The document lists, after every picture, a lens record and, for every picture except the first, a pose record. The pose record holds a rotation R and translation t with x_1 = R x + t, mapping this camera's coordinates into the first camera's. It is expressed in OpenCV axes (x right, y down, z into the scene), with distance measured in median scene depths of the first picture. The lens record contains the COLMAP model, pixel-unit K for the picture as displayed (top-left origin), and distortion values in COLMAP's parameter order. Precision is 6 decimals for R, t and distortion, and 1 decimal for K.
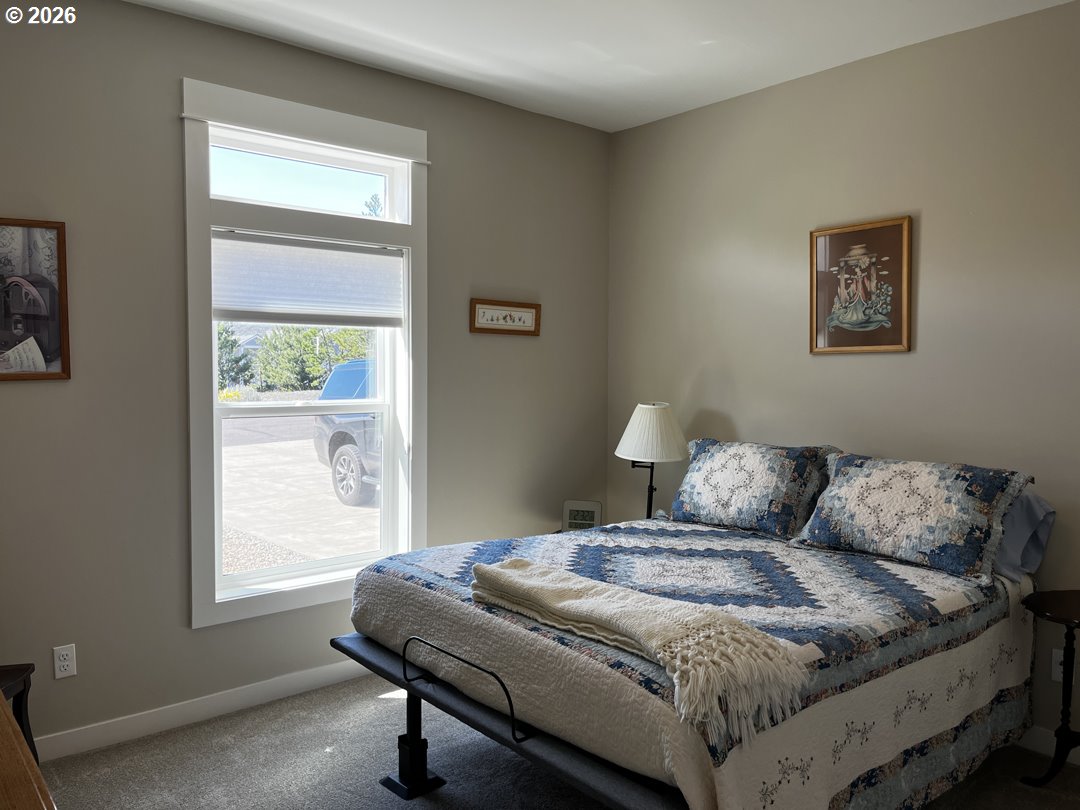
lens RADIAL K [[813.1, 0, 540.0], [0, 813.1, 405.0], [0, 0, 1]] dist [0.002550, -0.006966]
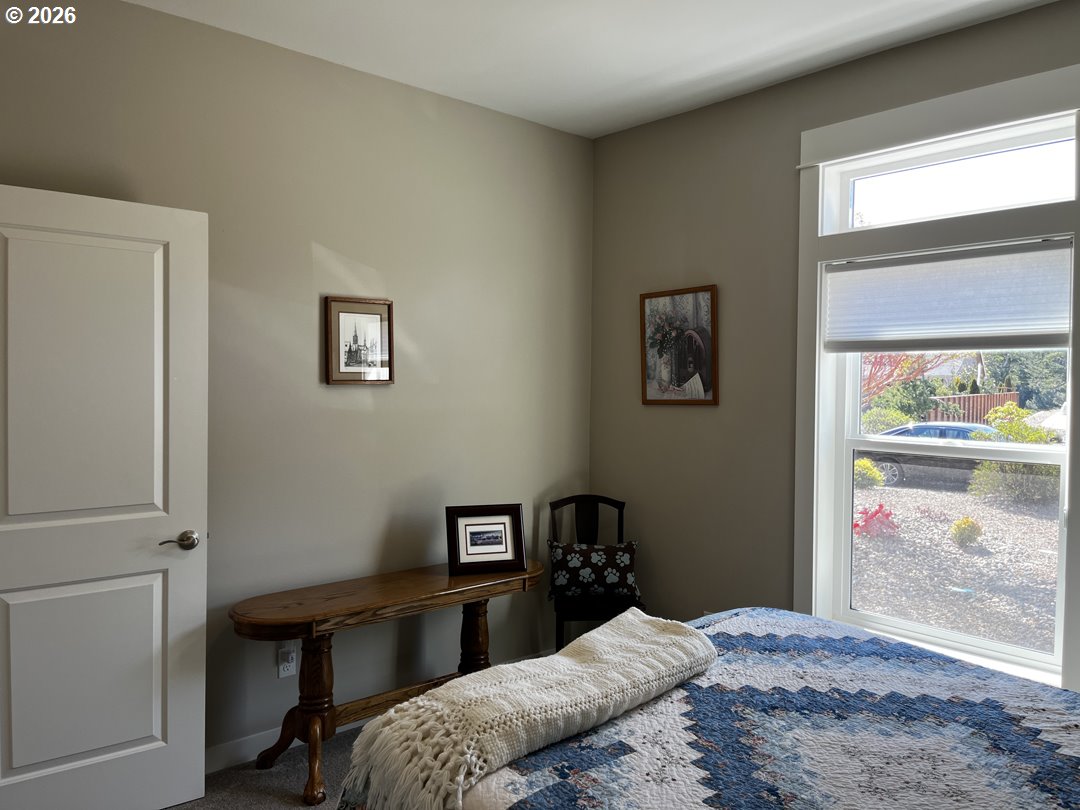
lens RADIAL K [[813.1, 0, 540.0], [0, 813.1, 405.0], [0, 0, 1]] dist [0.002550, -0.006966]
pose [[0.015196, 0.025353, -0.999563, 0.656701], [-0.055120, 0.998180, 0.024480, -0.044947], [0.998364, 0.054724, 0.016566, 0.653492]]
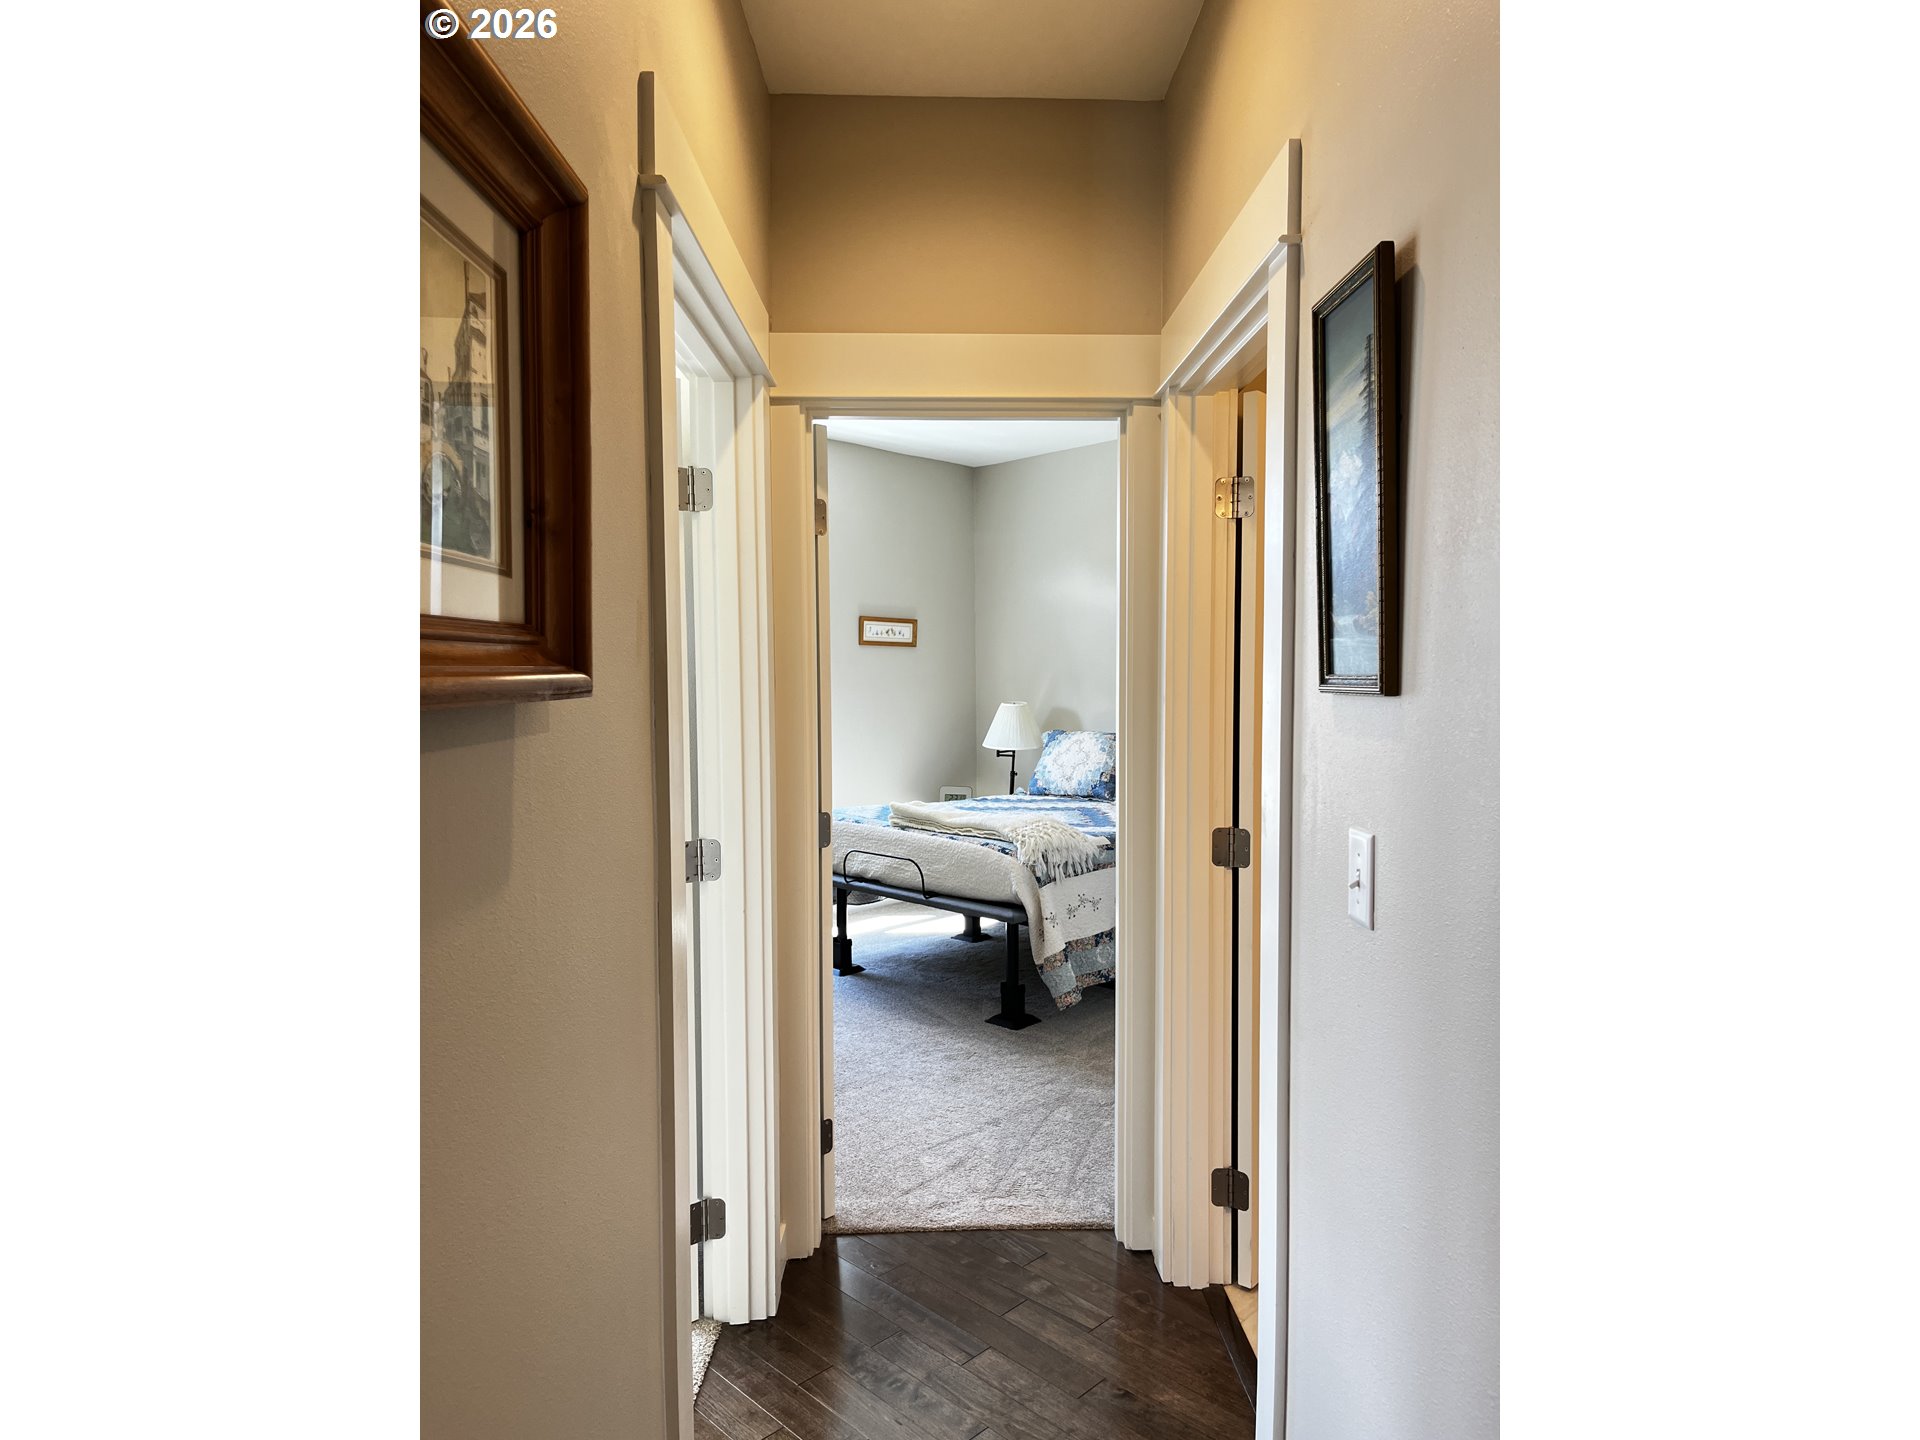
lens RADIAL K [[1445.5, 0, 960.0], [0, 1445.5, 720.0], [0, 0, 1]] dist [0.002550, -0.006966]
pose [[0.996946, -0.011857, 0.077182, -0.124076], [0.013491, 0.999695, -0.020675, 0.078358], [-0.076914, 0.021653, 0.996803, -1.323002]]
